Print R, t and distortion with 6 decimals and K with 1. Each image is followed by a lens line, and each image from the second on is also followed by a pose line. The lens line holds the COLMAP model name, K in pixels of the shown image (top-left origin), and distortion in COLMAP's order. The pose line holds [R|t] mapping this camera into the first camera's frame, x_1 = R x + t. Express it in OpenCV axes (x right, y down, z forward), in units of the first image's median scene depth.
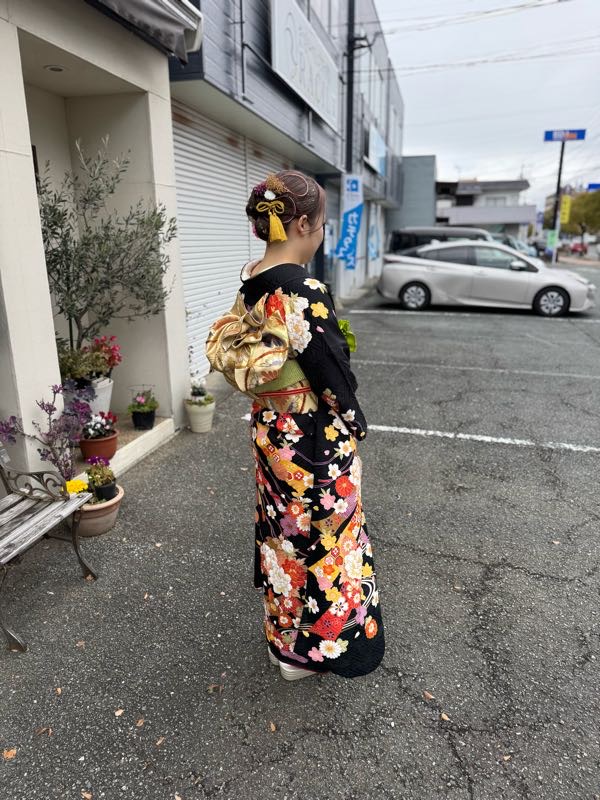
lens RADIAL K [[560.6, 0, 298.7], [0, 560.6, 399.6], [0, 0, 1]] dist [0.101892, -0.142683]
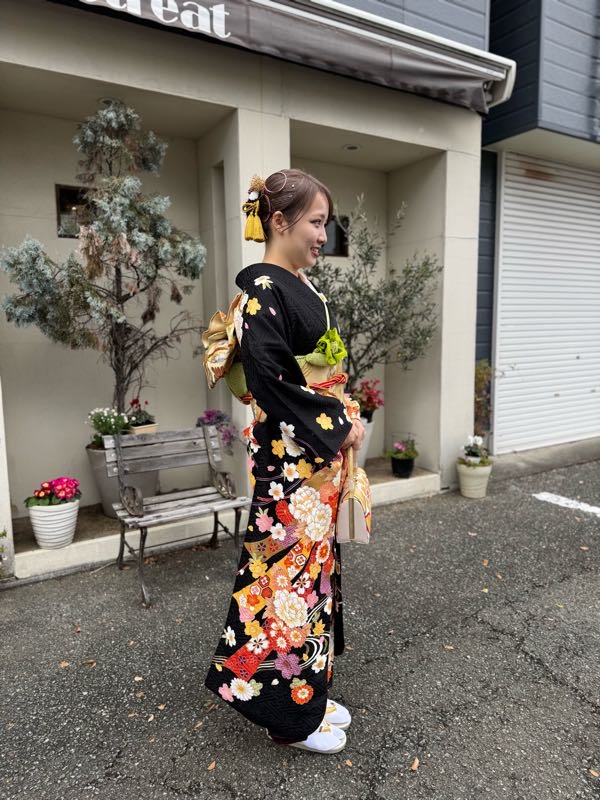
lens RADIAL K [[567.2, 0, 298.6], [0, 567.2, 398.5], [0, 0, 1]] dist [0.018737, -0.001045]
pose [[0.698174, 0.083180, -0.711080, 0.293027], [-0.184124, 0.980680, -0.066065, 0.015405], [0.691847, 0.177052, 0.700001, 0.157418]]
